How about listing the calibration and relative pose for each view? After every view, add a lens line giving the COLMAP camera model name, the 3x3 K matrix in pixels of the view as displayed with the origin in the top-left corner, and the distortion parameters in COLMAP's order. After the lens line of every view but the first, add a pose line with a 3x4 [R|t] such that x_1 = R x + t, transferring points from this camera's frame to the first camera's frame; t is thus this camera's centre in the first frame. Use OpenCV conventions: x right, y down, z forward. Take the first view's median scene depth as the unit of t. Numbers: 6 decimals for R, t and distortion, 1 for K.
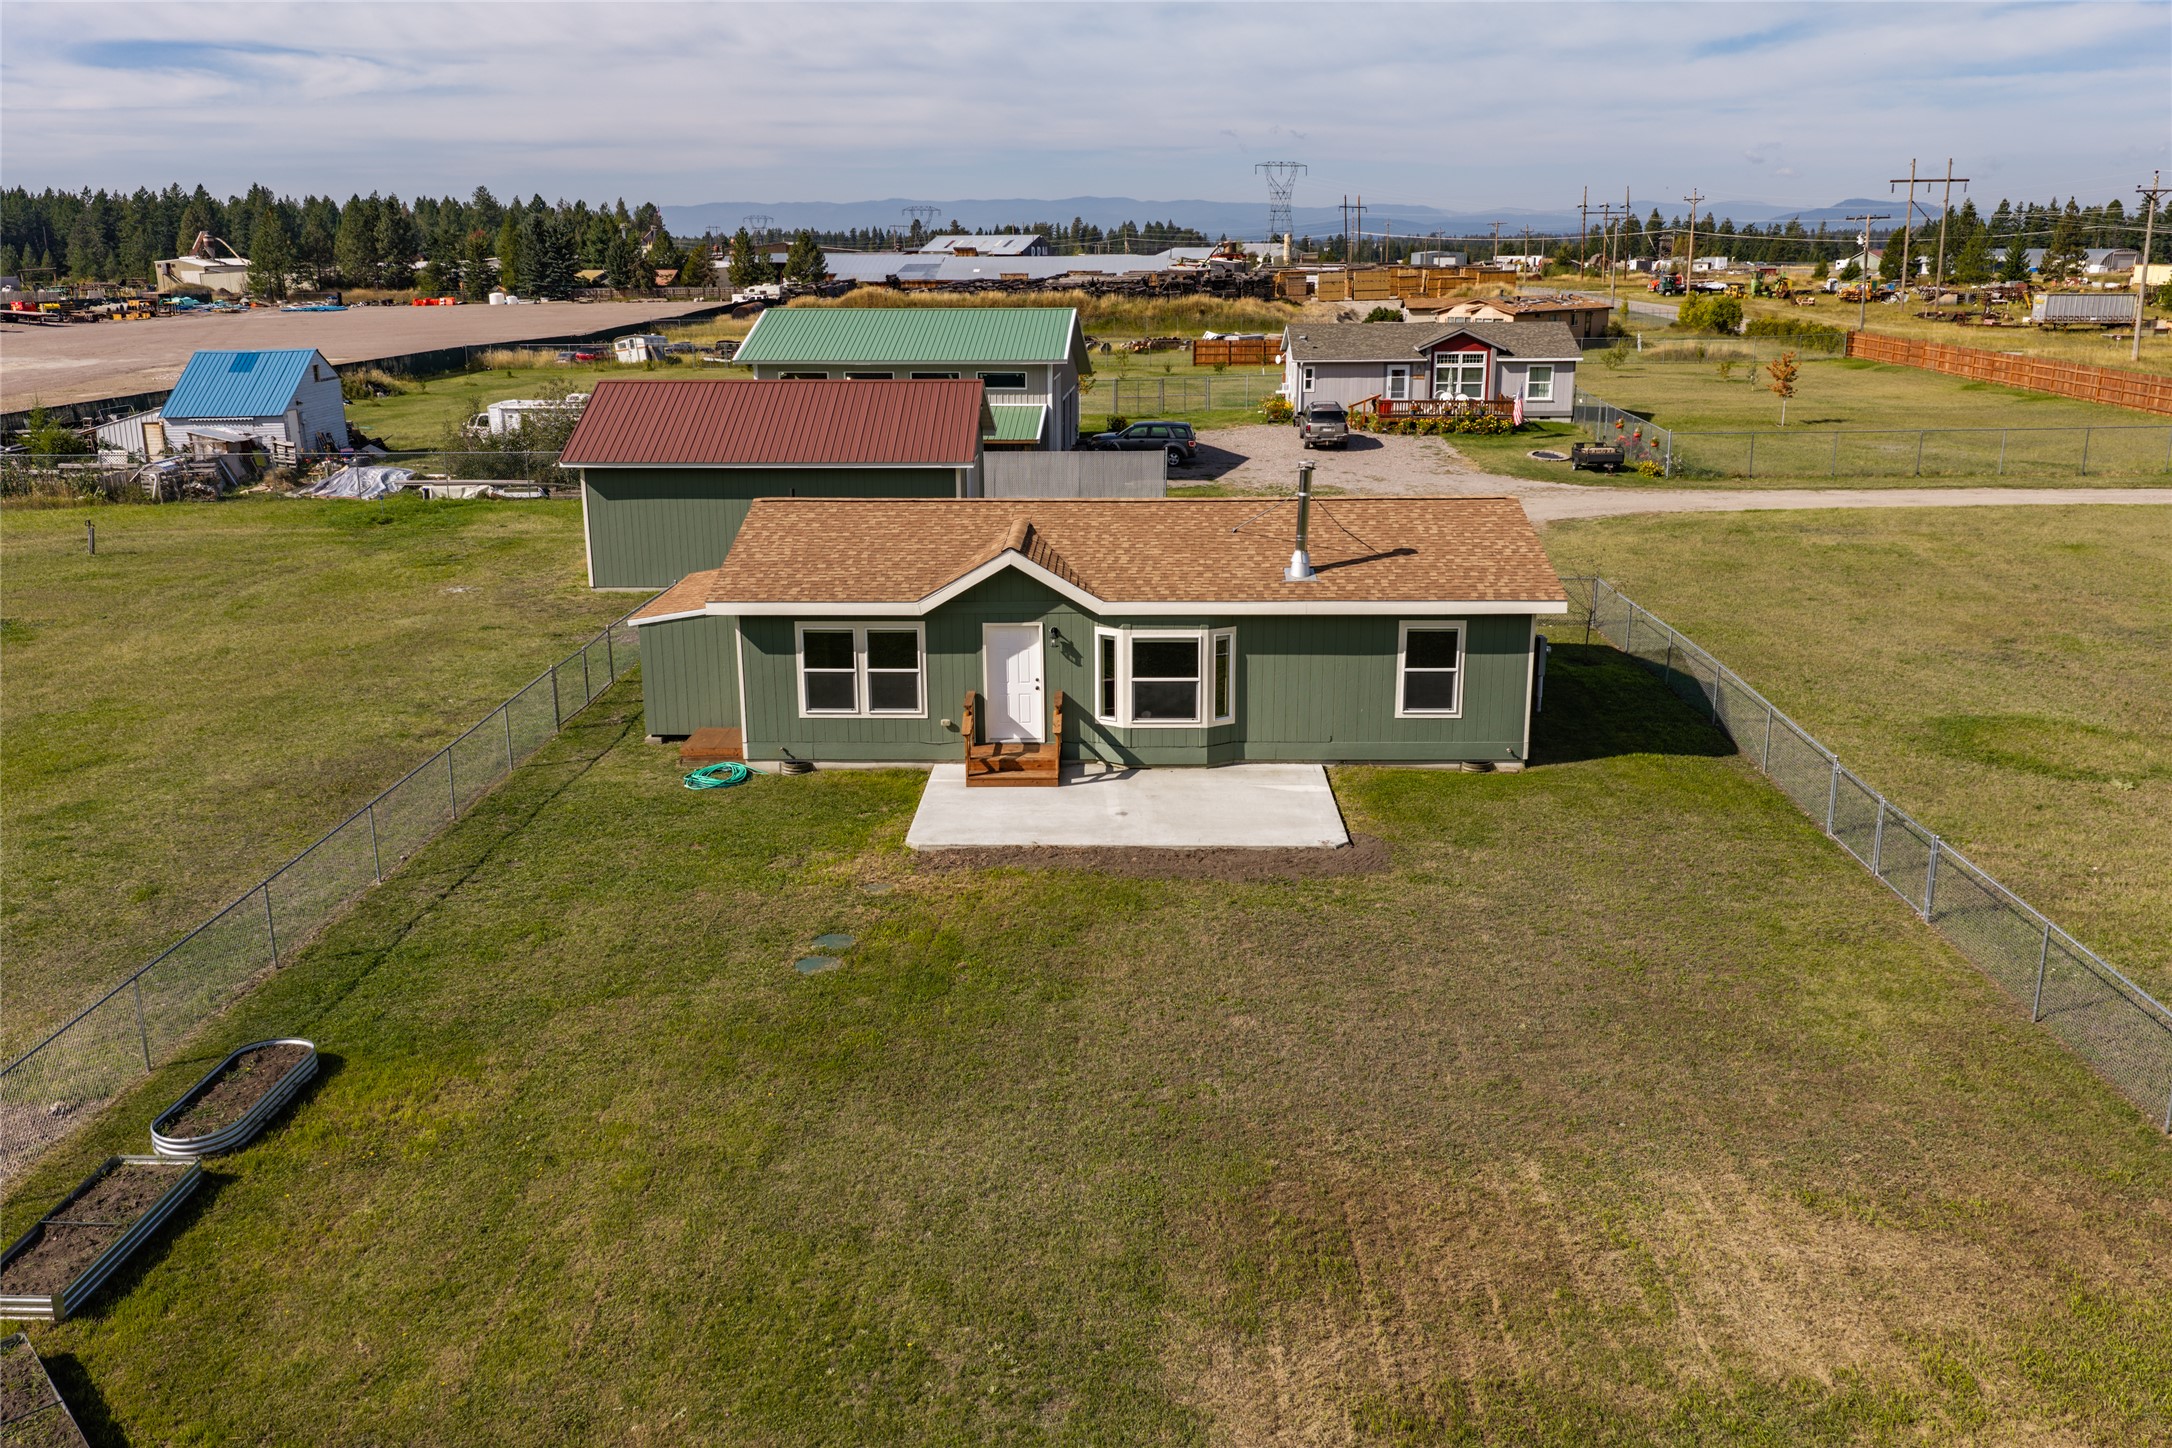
lens RADIAL K [[1757.0, 0, 1086.0], [0, 1757.0, 724.0], [0, 0, 1]] dist [-0.005949, -0.004941]
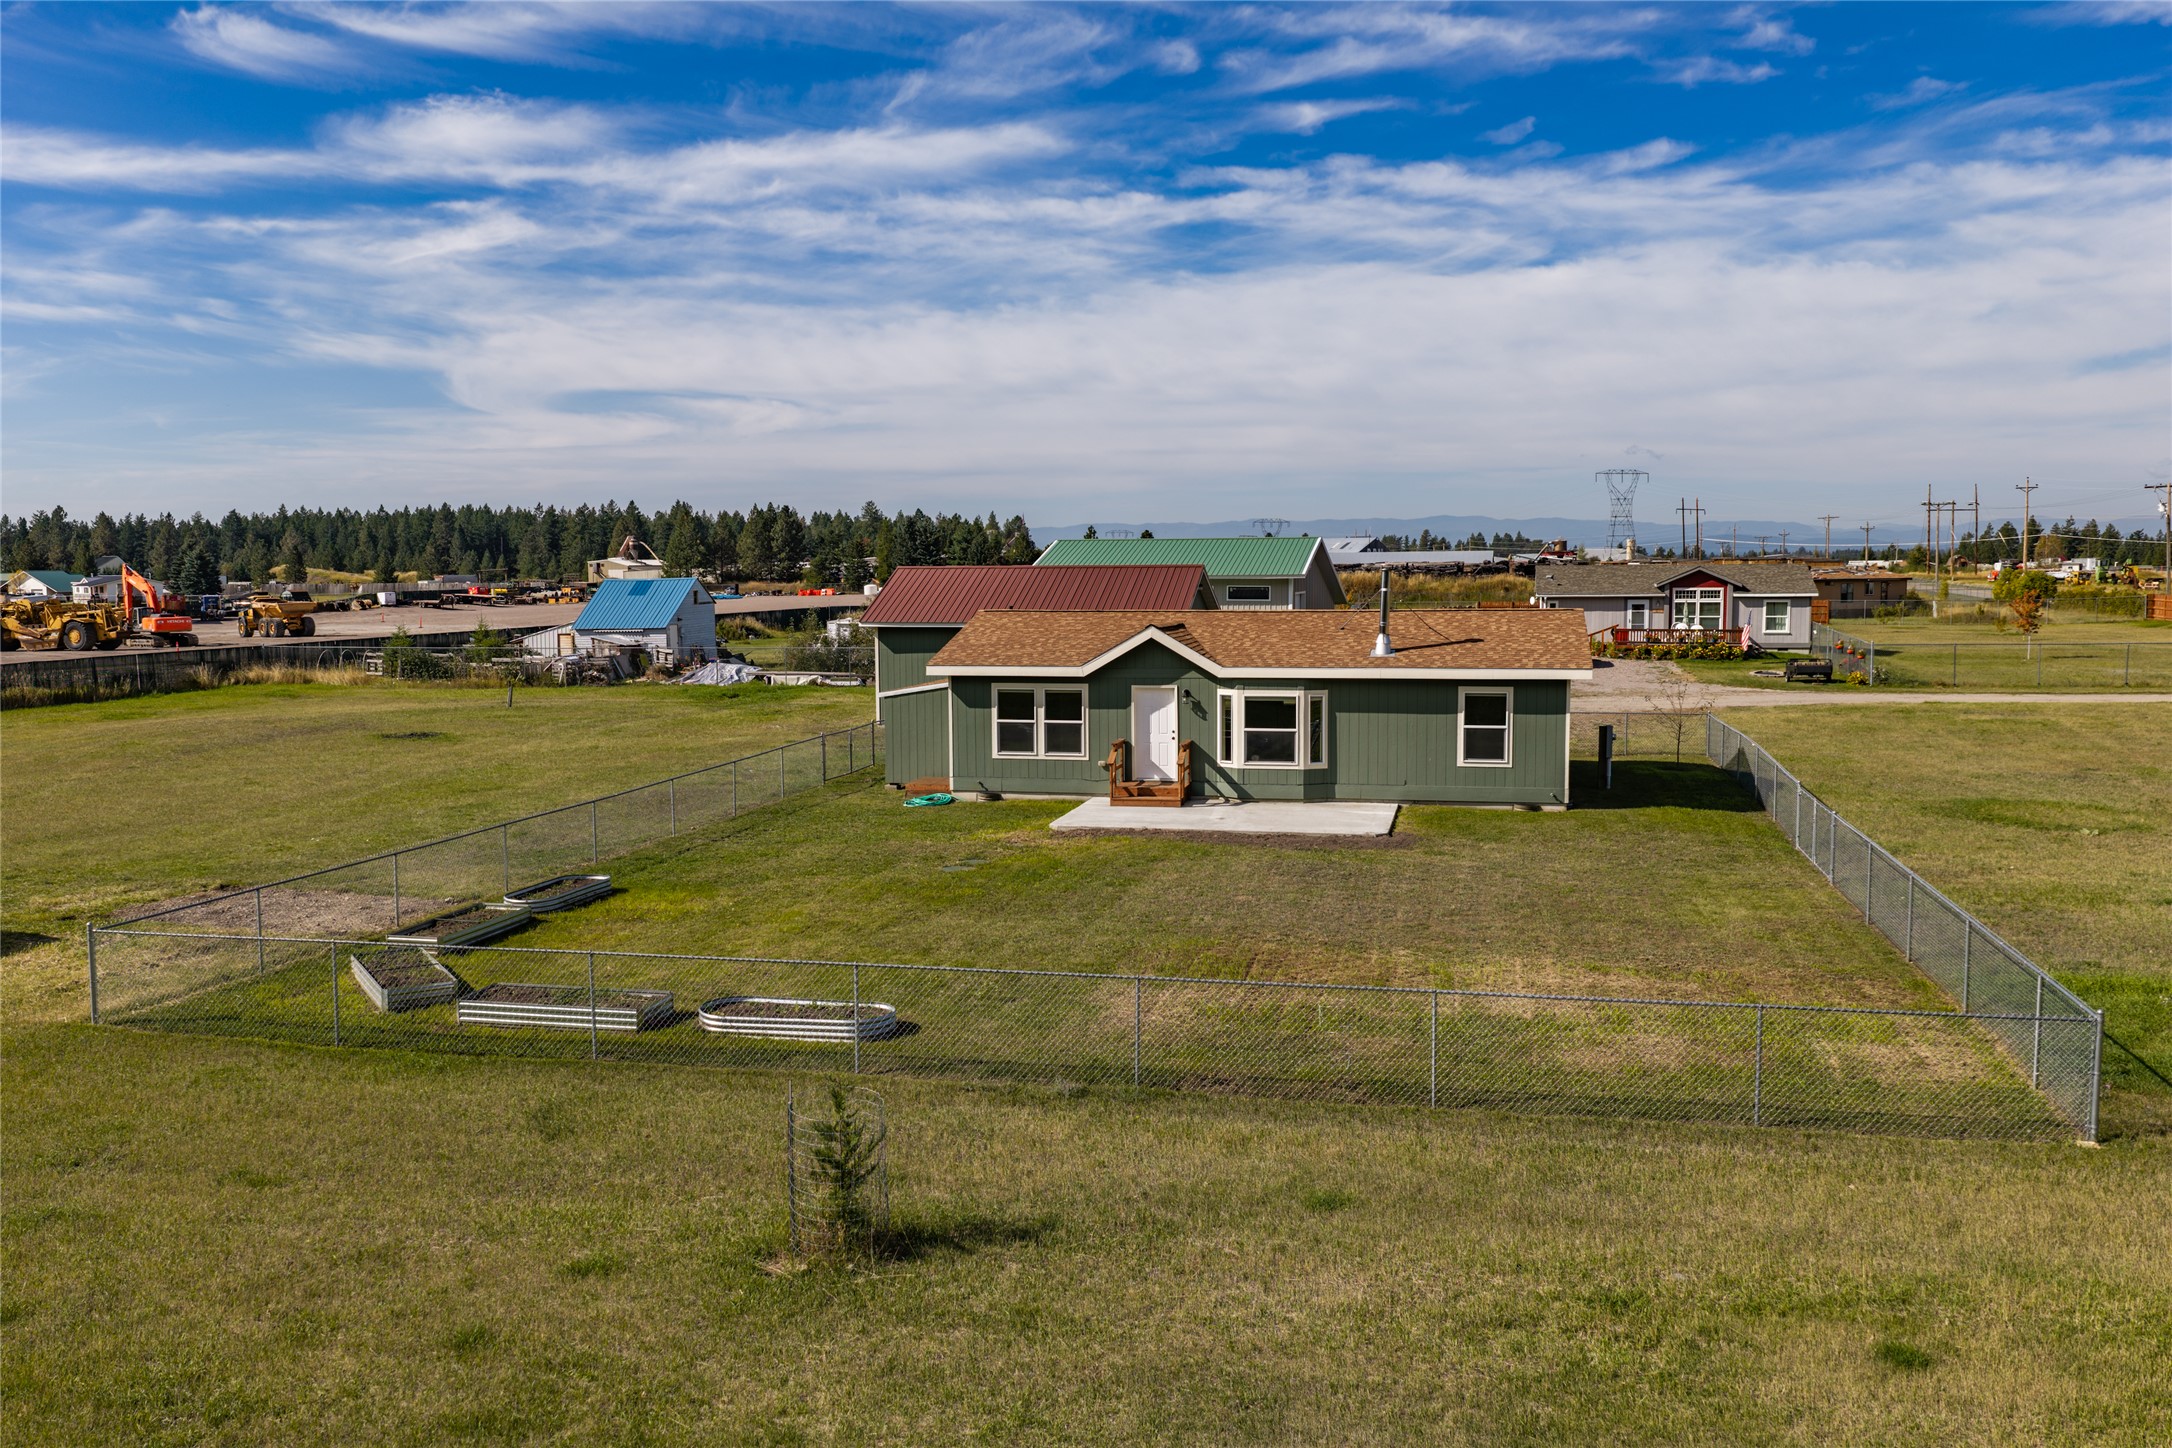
lens RADIAL K [[1757.0, 0, 1086.0], [0, 1757.0, 724.0], [0, 0, 1]] dist [-0.005949, -0.004941]
pose [[0.980010, 0.016413, -0.198269, 0.092073], [-0.050667, 0.984321, -0.168955, 0.106300], [0.192387, 0.175623, 0.965476, -0.141498]]
